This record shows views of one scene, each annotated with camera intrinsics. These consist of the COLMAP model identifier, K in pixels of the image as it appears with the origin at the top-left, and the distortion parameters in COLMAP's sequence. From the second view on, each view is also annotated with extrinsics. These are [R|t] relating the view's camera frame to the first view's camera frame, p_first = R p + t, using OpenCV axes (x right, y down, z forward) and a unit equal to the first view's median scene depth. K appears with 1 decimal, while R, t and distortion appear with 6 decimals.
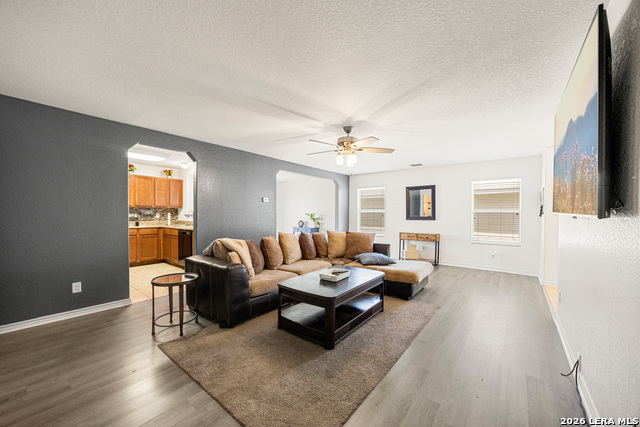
lens RADIAL K [[245.2, 0, 319.1], [0, 245.2, 216.7], [0, 0, 1]] dist [-0.003166, 0.000265]
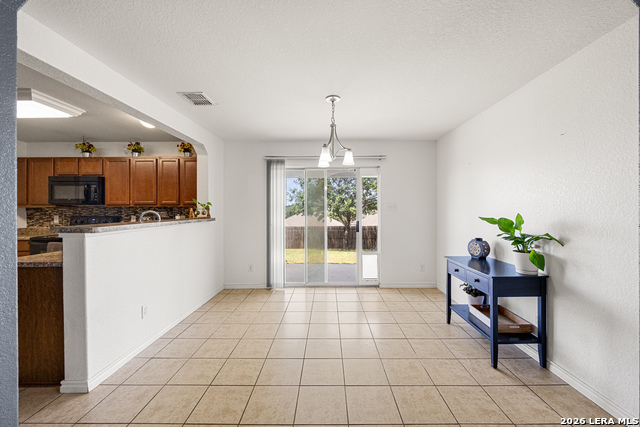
lens RADIAL K [[245.2, 0, 327.8], [0, 245.2, 208.5], [0, 0, 1]] dist [-0.003166, 0.000265]
pose [[0.622929, -0.015269, -0.782129, 0.072620], [-0.005896, 0.999689, -0.024212, -0.020460], [0.782256, 0.019693, 0.622645, 0.955938]]
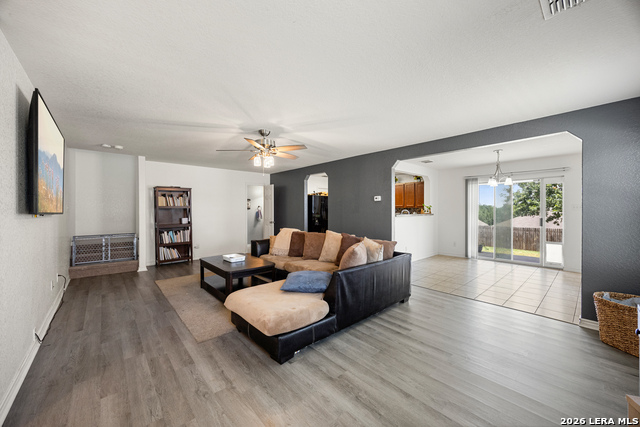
lens RADIAL K [[245.2, 0, 319.8], [0, 245.2, 210.2], [0, 0, 1]] dist [-0.003166, 0.000265]
pose [[-0.171129, -0.005196, -0.985235, 0.618457], [-0.018082, 0.999834, -0.002132, -0.015085], [0.985083, 0.017450, -0.171194, 0.794712]]
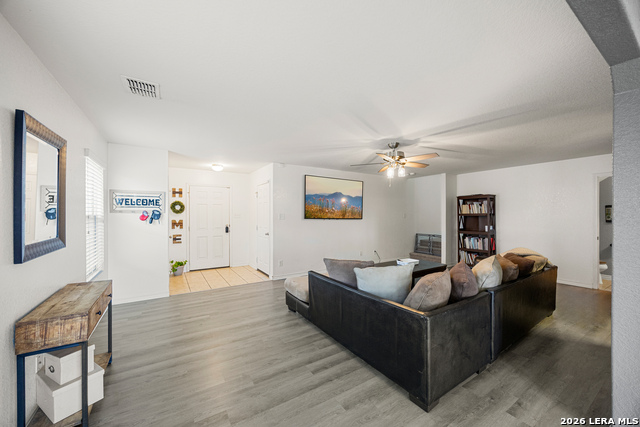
lens RADIAL K [[245.2, 0, 319.0], [0, 245.2, 215.4], [0, 0, 1]] dist [-0.003166, 0.000265]
pose [[-0.942940, -0.008310, 0.332859, 0.036986], [-0.000699, 0.999736, 0.022980, -0.037034], [-0.332962, 0.021436, -0.942697, 1.204582]]
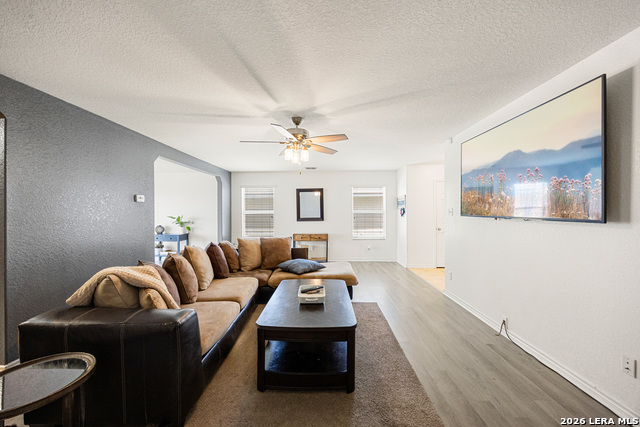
lens RADIAL K [[245.2, 0, 317.0], [0, 245.2, 211.3], [0, 0, 1]] dist [-0.003166, 0.000265]
pose [[0.804716, -0.008173, 0.593603, -0.190276], [0.019659, 0.999724, -0.012887, -0.013221], [-0.593334, 0.022040, 0.804655, 0.151794]]
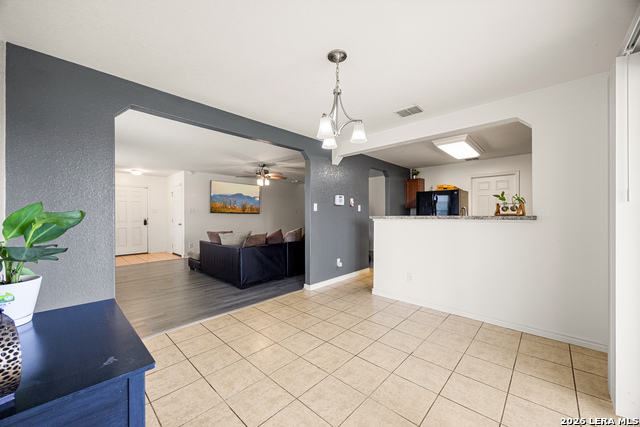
lens RADIAL K [[245.2, 0, 318.7], [0, 245.2, 214.2], [0, 0, 1]] dist [-0.003166, 0.000265]
pose [[-0.996233, -0.003573, 0.086646, -0.247427], [-0.002087, 0.999849, 0.017237, -0.019322], [-0.086694, 0.016991, -0.996090, 1.532918]]
